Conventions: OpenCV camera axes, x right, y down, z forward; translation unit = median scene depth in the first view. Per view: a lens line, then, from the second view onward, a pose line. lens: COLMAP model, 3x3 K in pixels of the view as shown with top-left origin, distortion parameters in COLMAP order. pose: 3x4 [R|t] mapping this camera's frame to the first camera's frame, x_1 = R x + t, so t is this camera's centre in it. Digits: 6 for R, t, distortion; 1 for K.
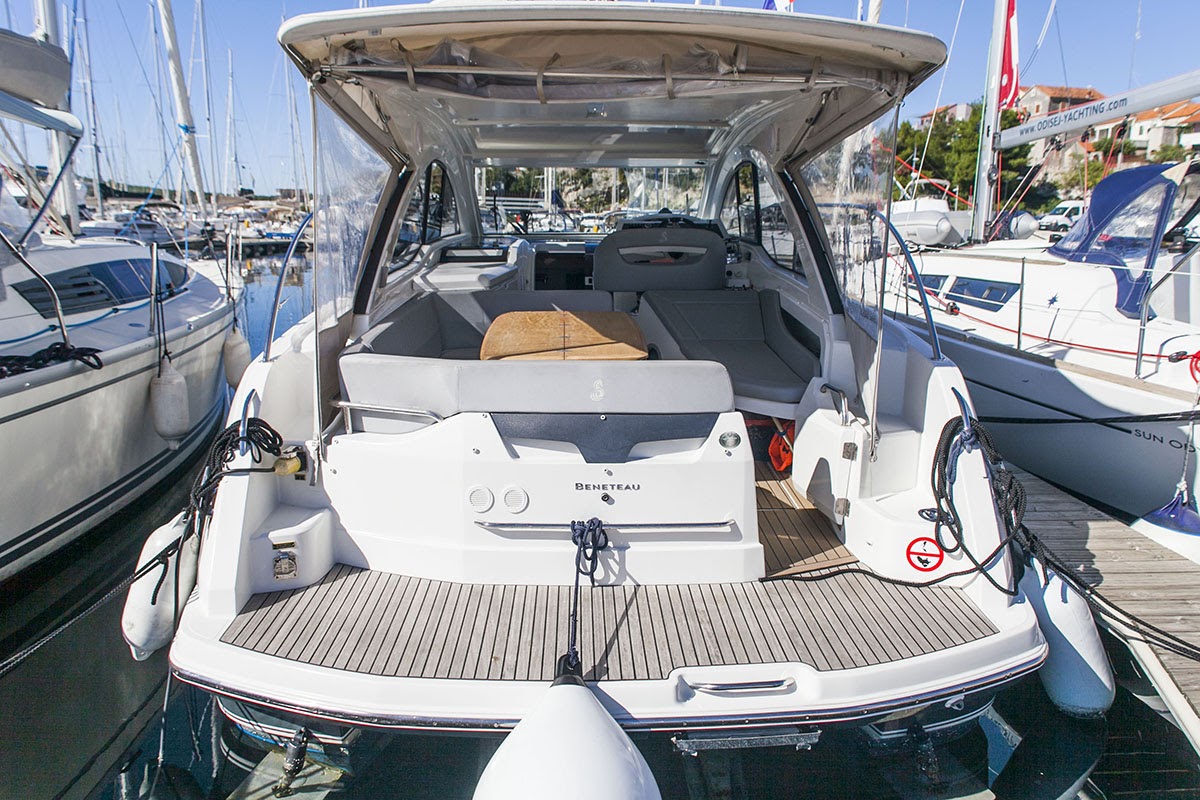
lens RADIAL K [[827.4, 0, 603.8], [0, 827.4, 403.5], [0, 0, 1]] dist [0.037904, -0.018299]
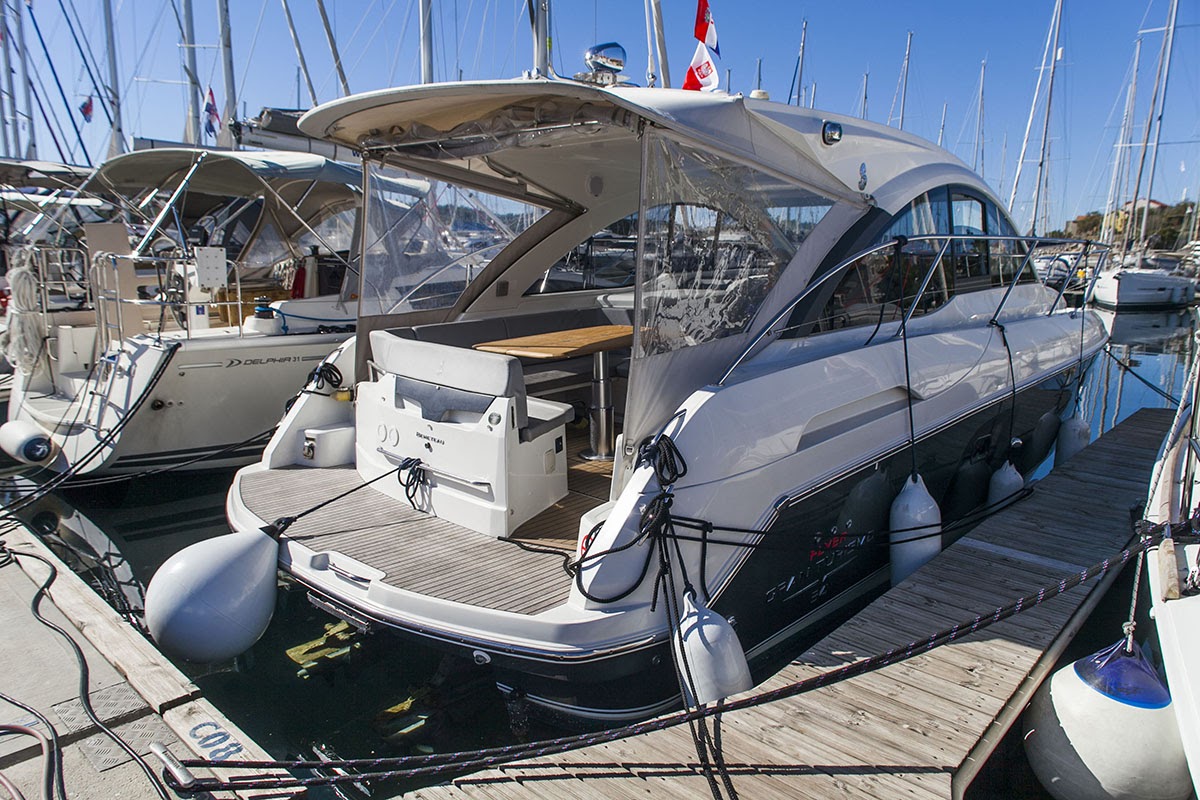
lens RADIAL K [[827.4, 0, 603.6], [0, 827.4, 403.5], [0, 0, 1]] dist [0.037904, -0.018299]
pose [[0.700104, 0.138713, -0.700438, 1.121520], [-0.175946, 0.984215, 0.019049, -0.029527], [0.692024, 0.109903, 0.713459, 0.228900]]
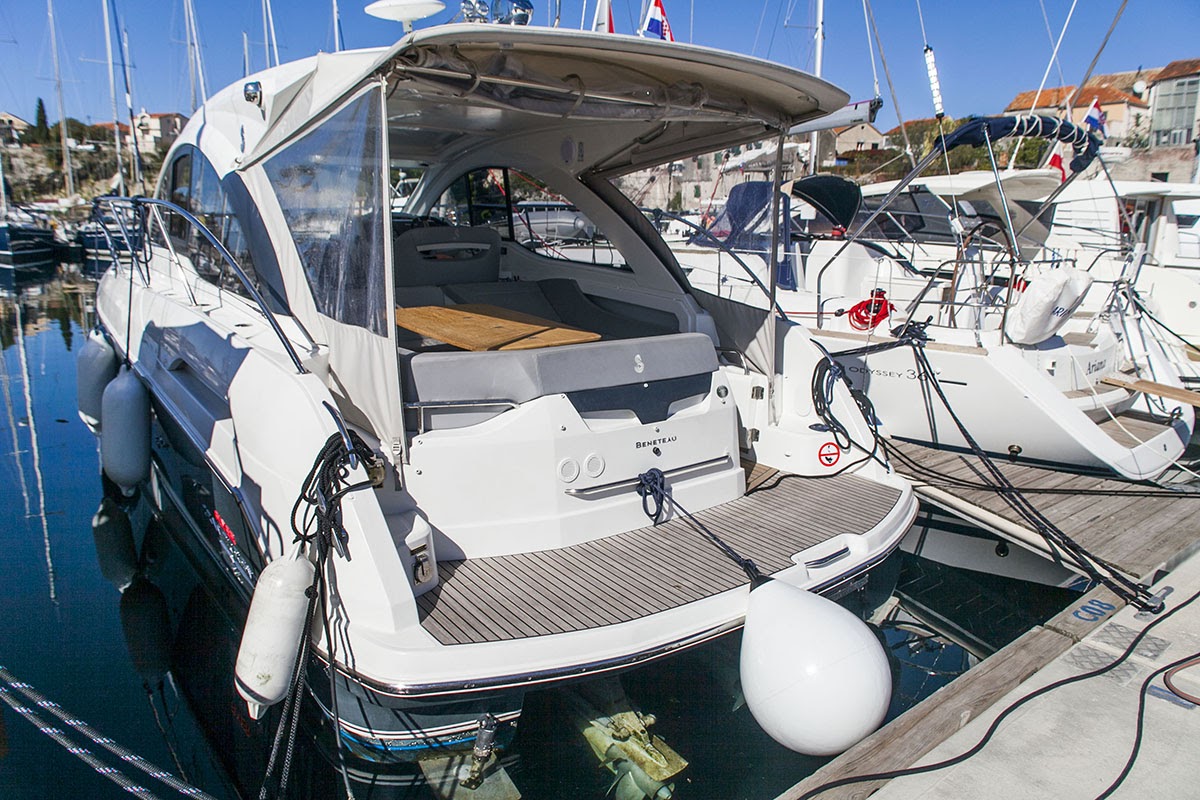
lens RADIAL K [[827.4, 0, 592.4], [0, 827.4, 406.8], [0, 0, 1]] dist [0.037904, -0.018299]
pose [[0.806413, -0.129289, 0.577047, -0.755072], [0.124947, 0.991029, 0.047431, -0.018875], [-0.578002, 0.033851, 0.815333, 0.066093]]
